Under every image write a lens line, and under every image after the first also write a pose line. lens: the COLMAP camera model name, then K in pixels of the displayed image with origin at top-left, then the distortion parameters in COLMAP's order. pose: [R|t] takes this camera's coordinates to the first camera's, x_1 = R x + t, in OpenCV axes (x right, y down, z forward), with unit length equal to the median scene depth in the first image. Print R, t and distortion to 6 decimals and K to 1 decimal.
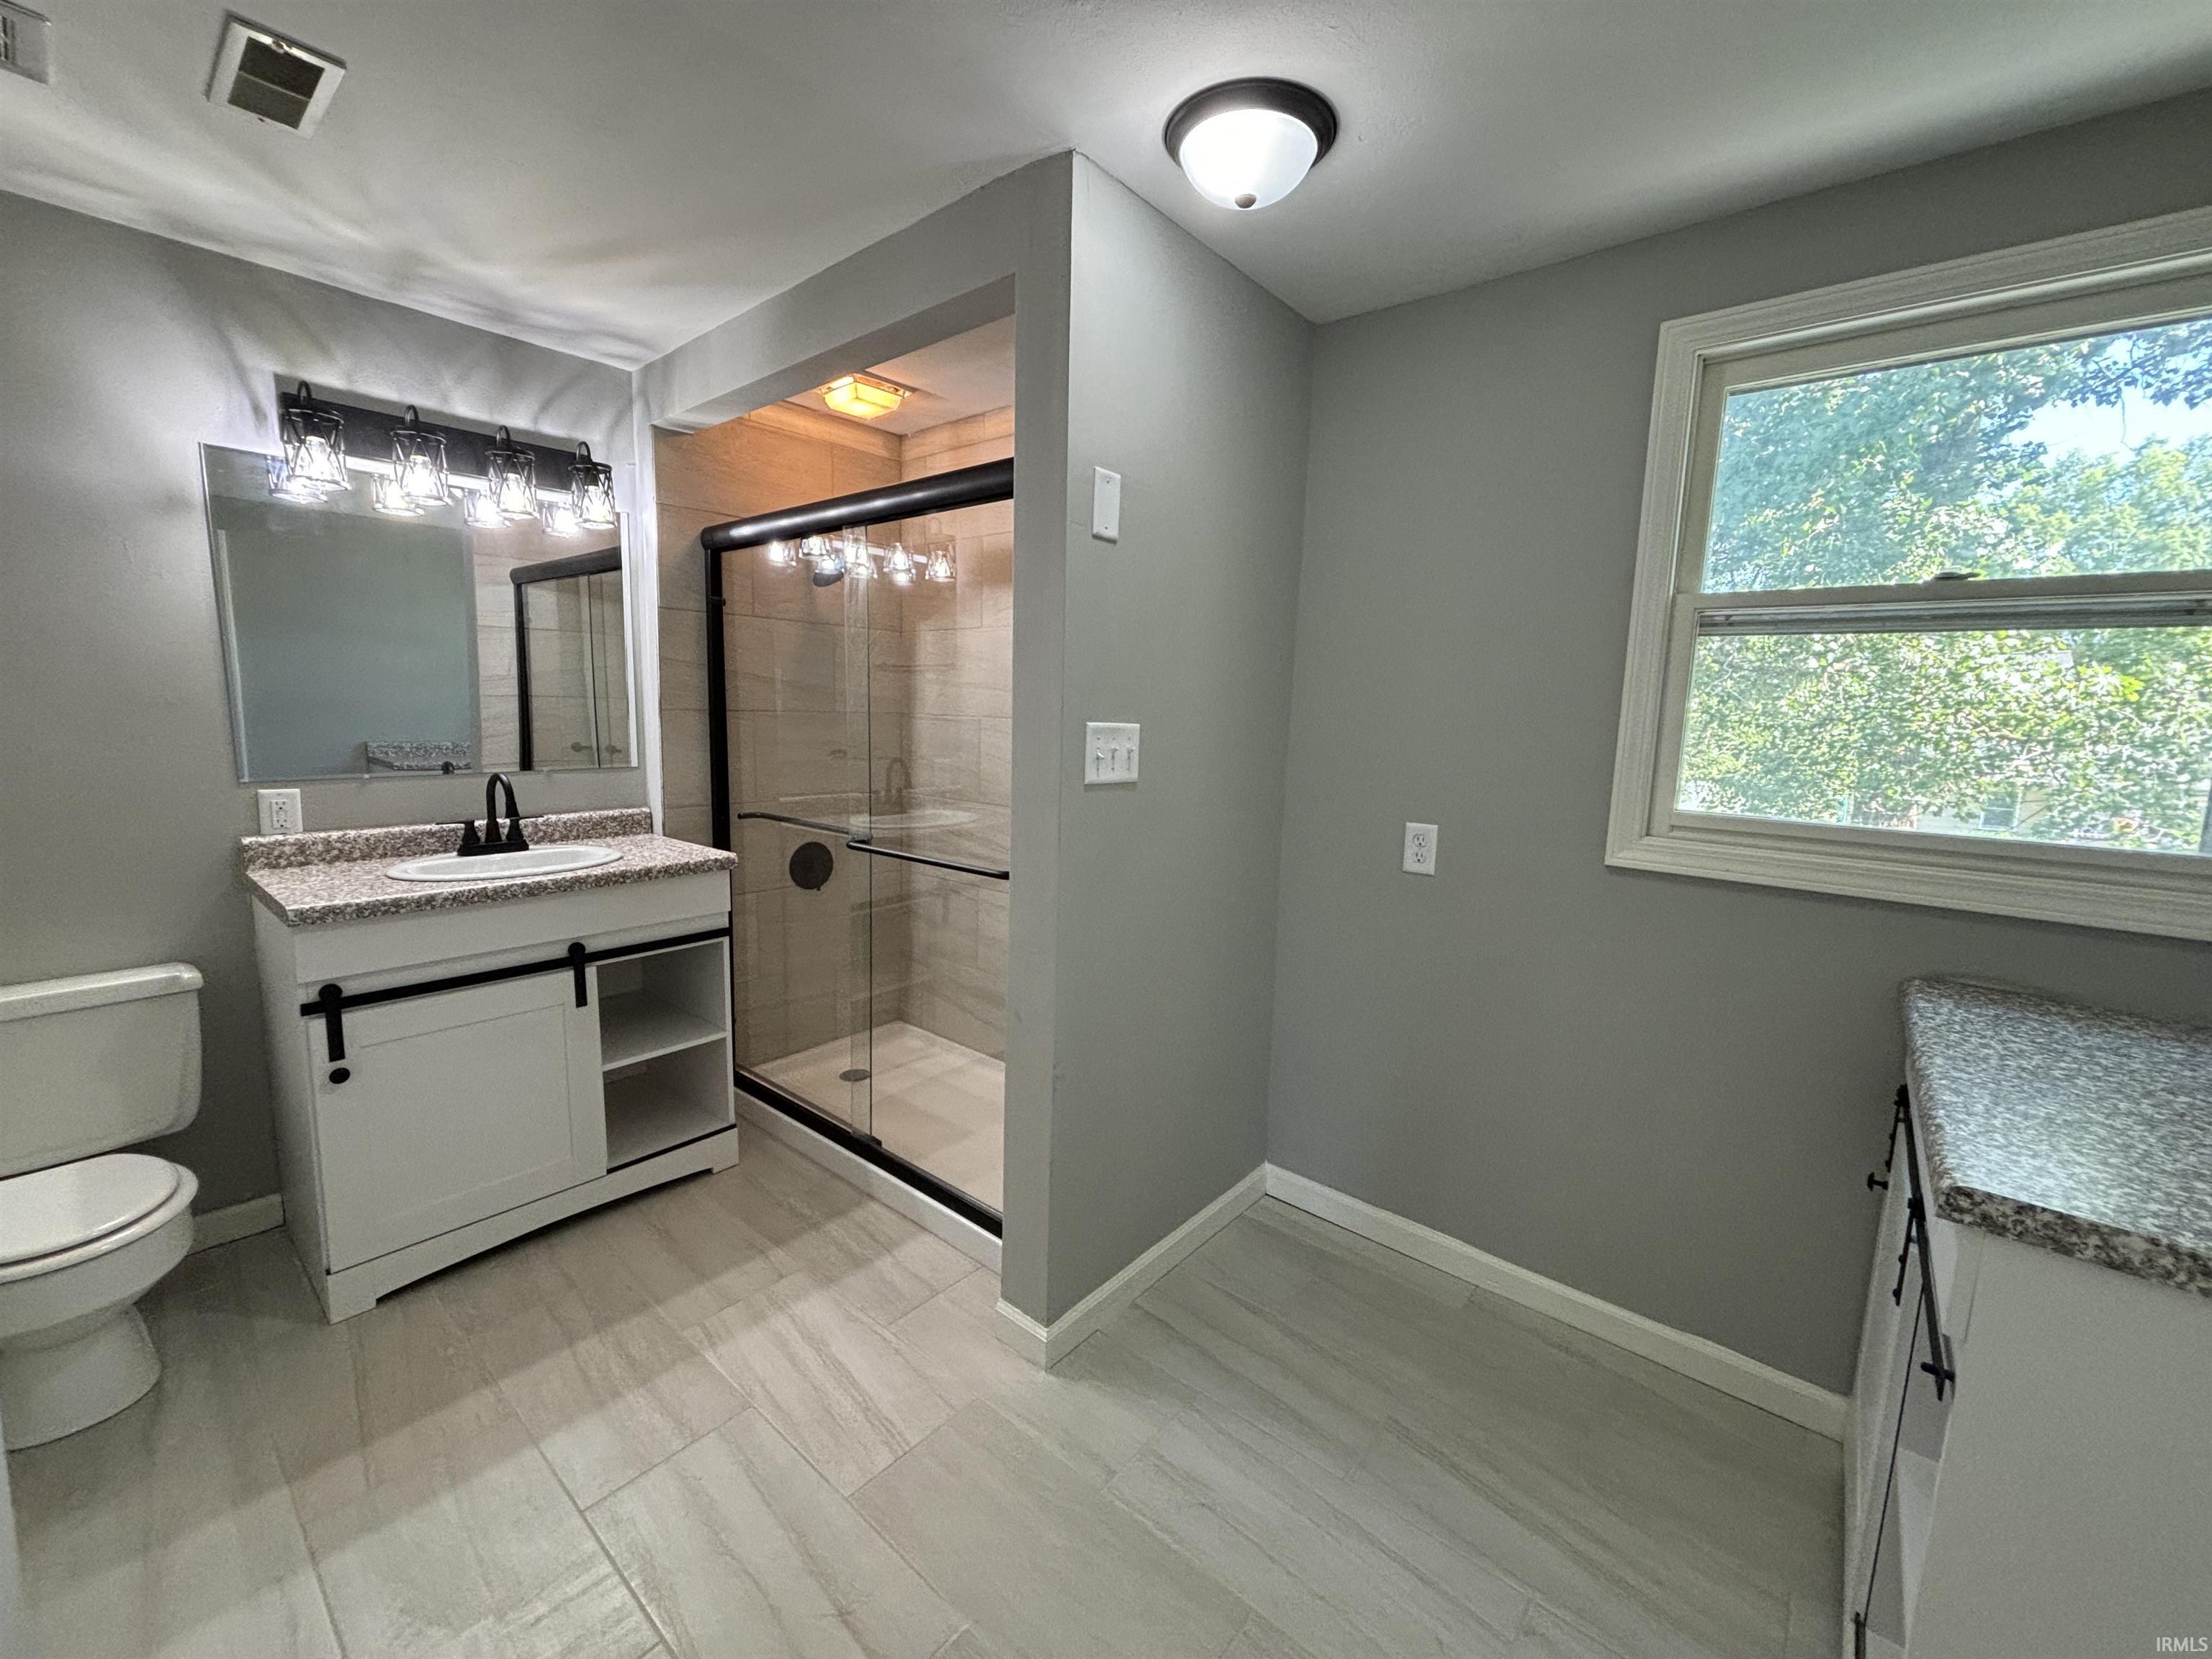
lens RADIAL K [[890.7, 0, 1078.8], [0, 890.7, 824.0], [0, 0, 1]] dist [0.008748, -0.000531]
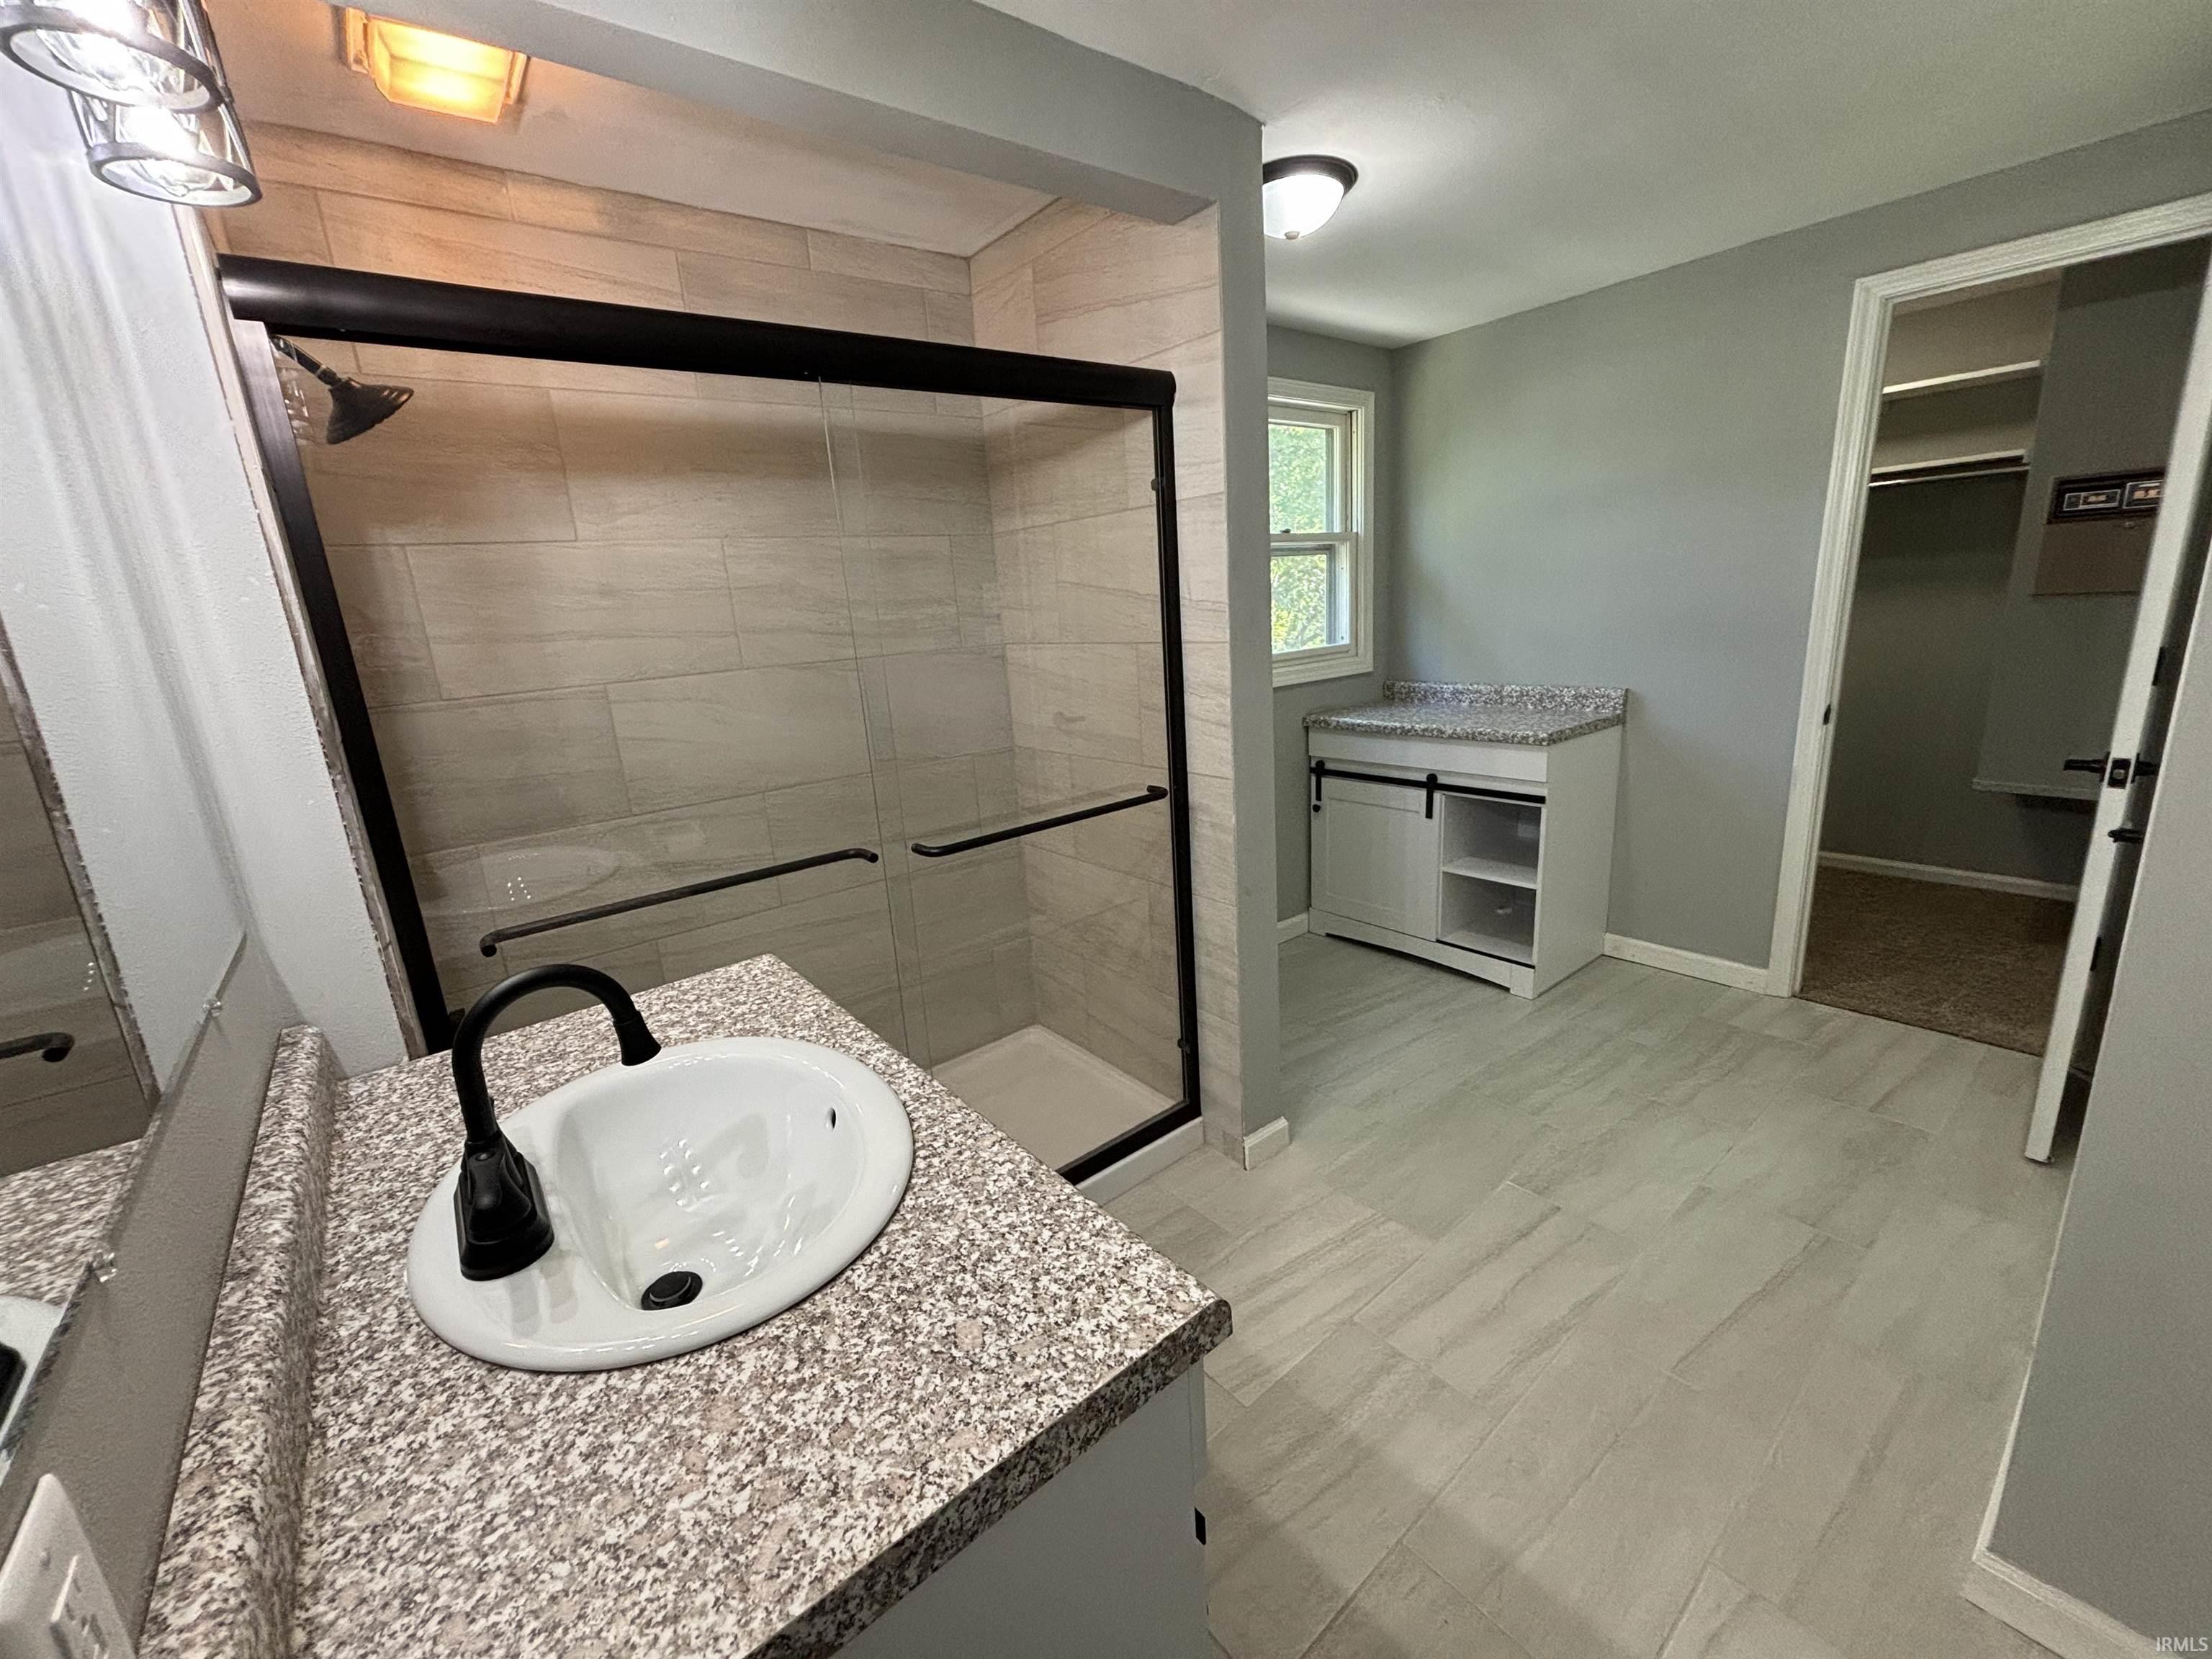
lens RADIAL K [[892.0, 0, 1089.1], [0, 892.0, 825.0], [0, 0, 1]] dist [-0.001069, 0.000739]
pose [[-0.187263, 0.234671, -0.953867, 0.909164], [-0.063472, 0.966125, 0.250148, -0.108829], [0.980257, 0.107387, -0.166024, 0.700089]]
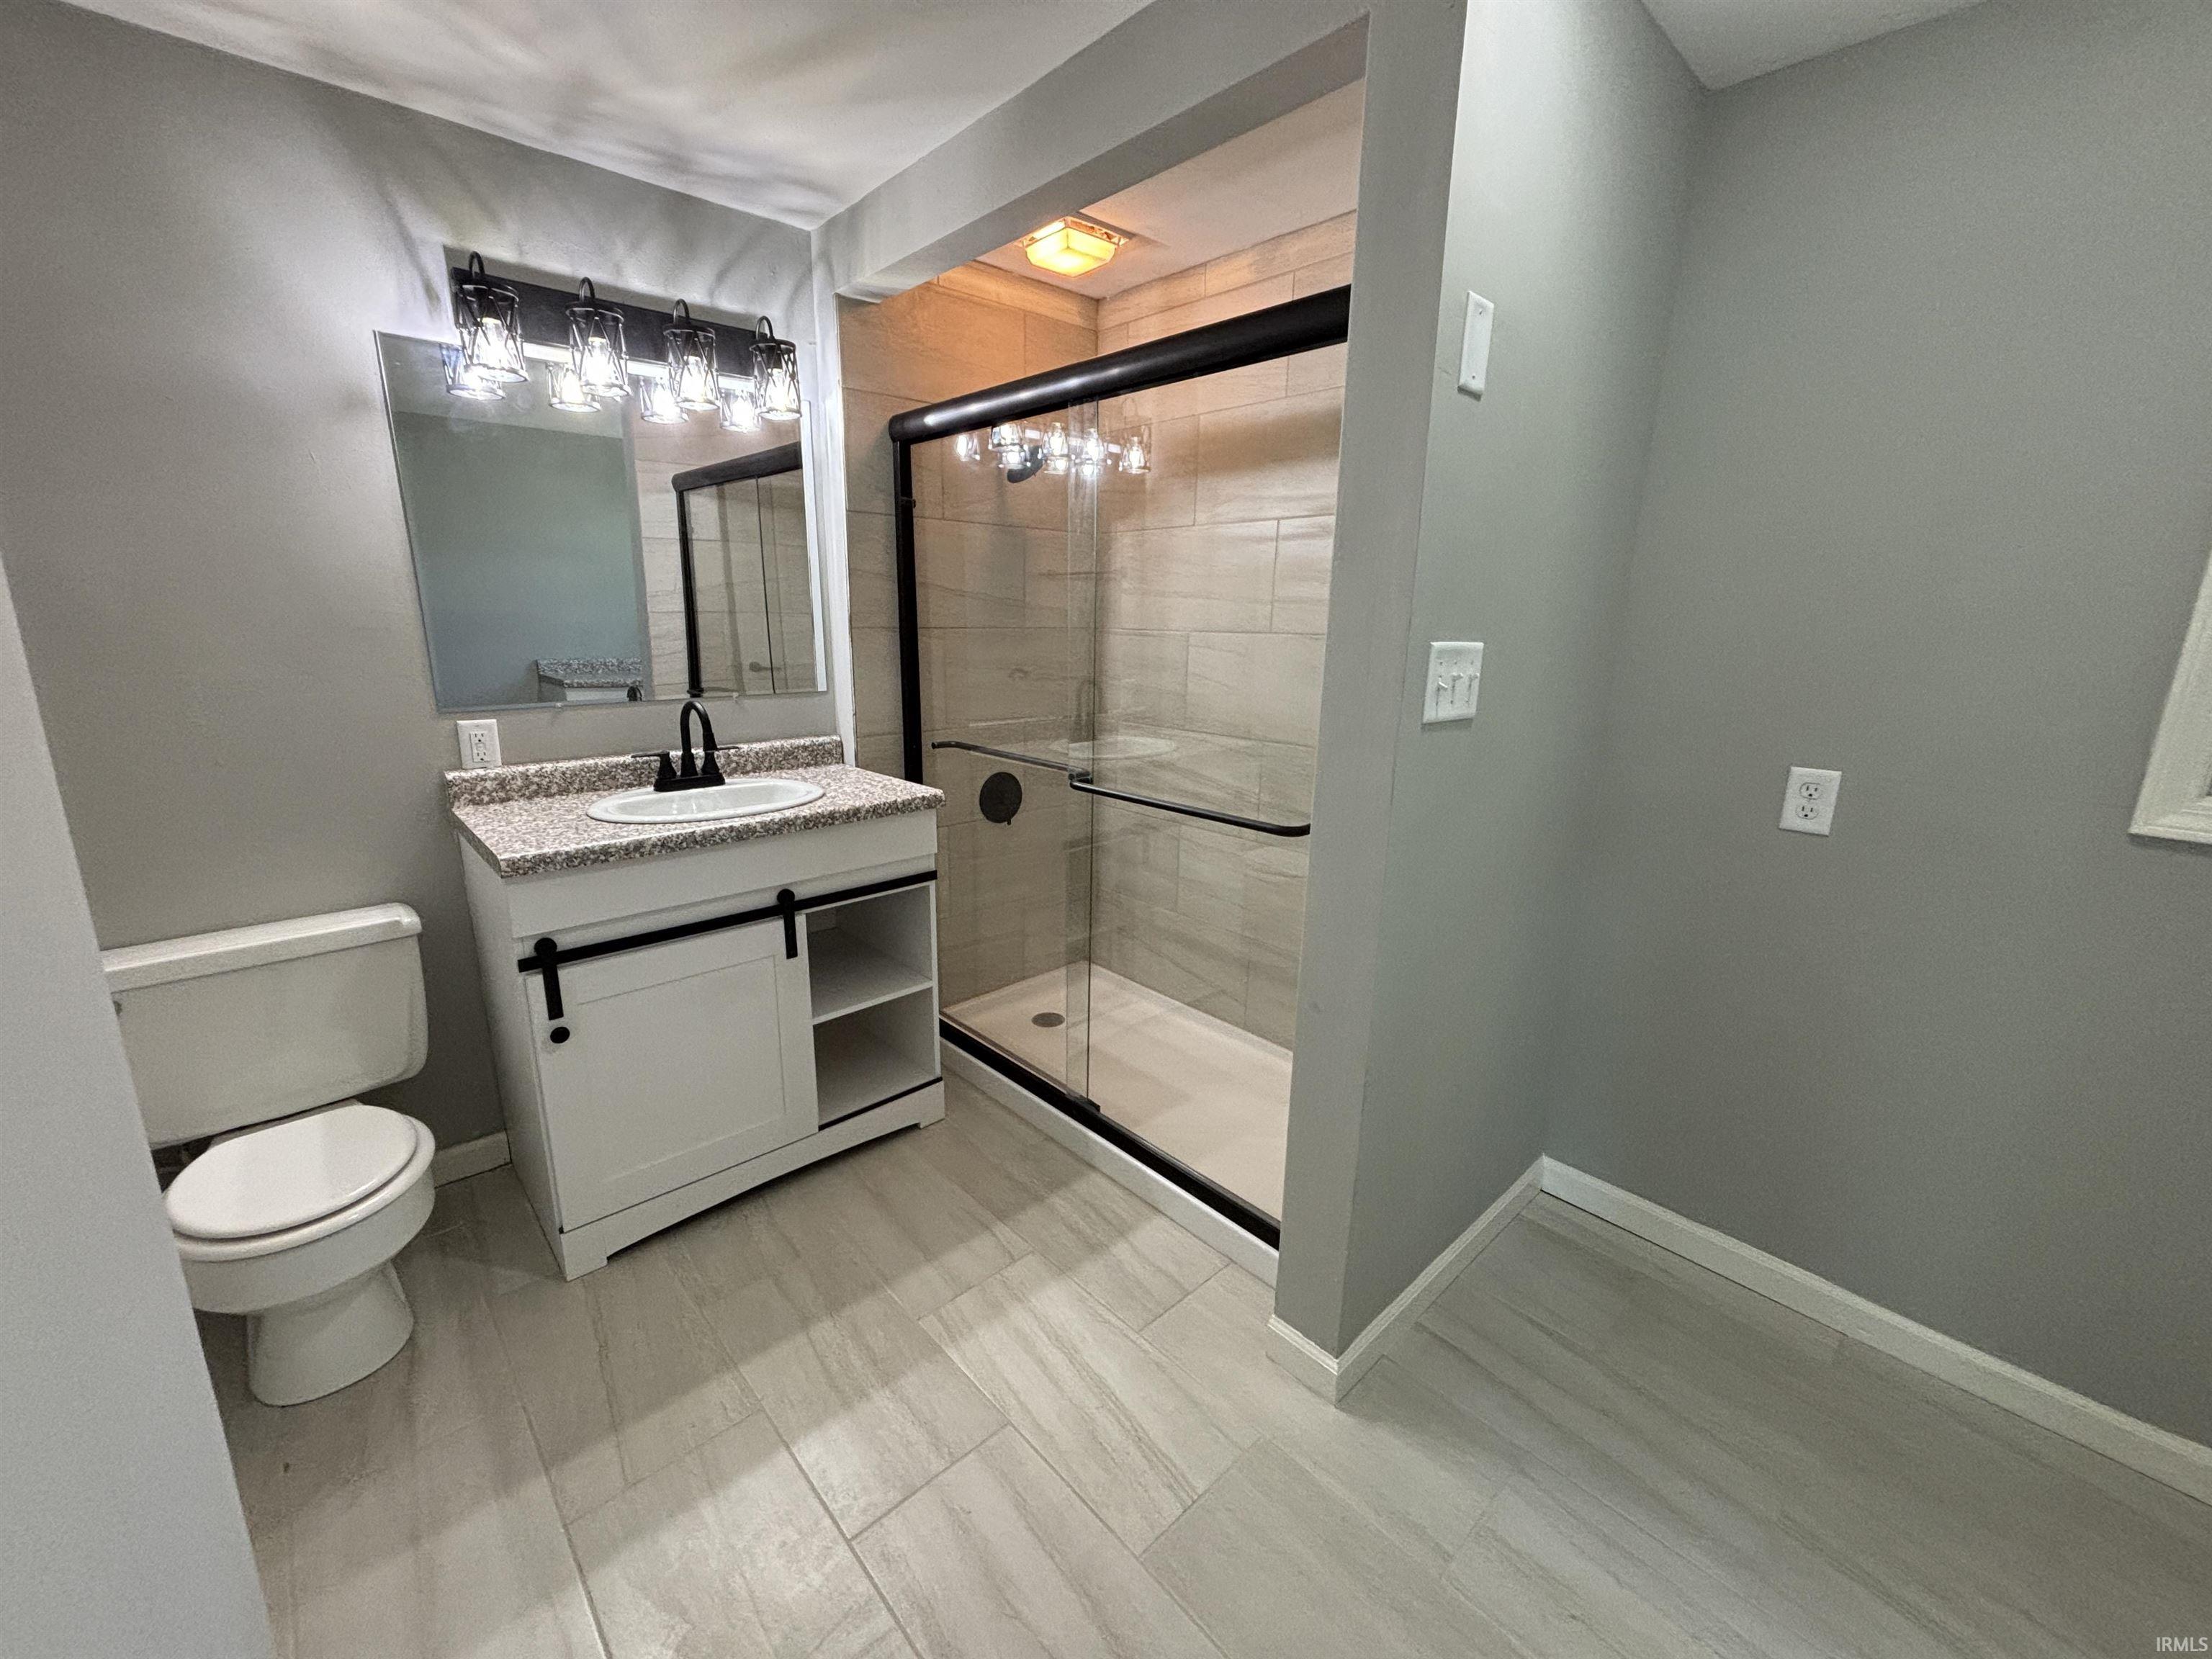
lens RADIAL K [[892.0, 0, 1089.1], [0, 892.0, 825.0], [0, 0, 1]] dist [-0.001069, 0.000739]
pose [[0.993145, 0.015884, -0.115805, -0.146358], [-0.004125, 0.994870, 0.101080, -0.025813], [0.116817, -0.099909, 0.988115, 0.143121]]
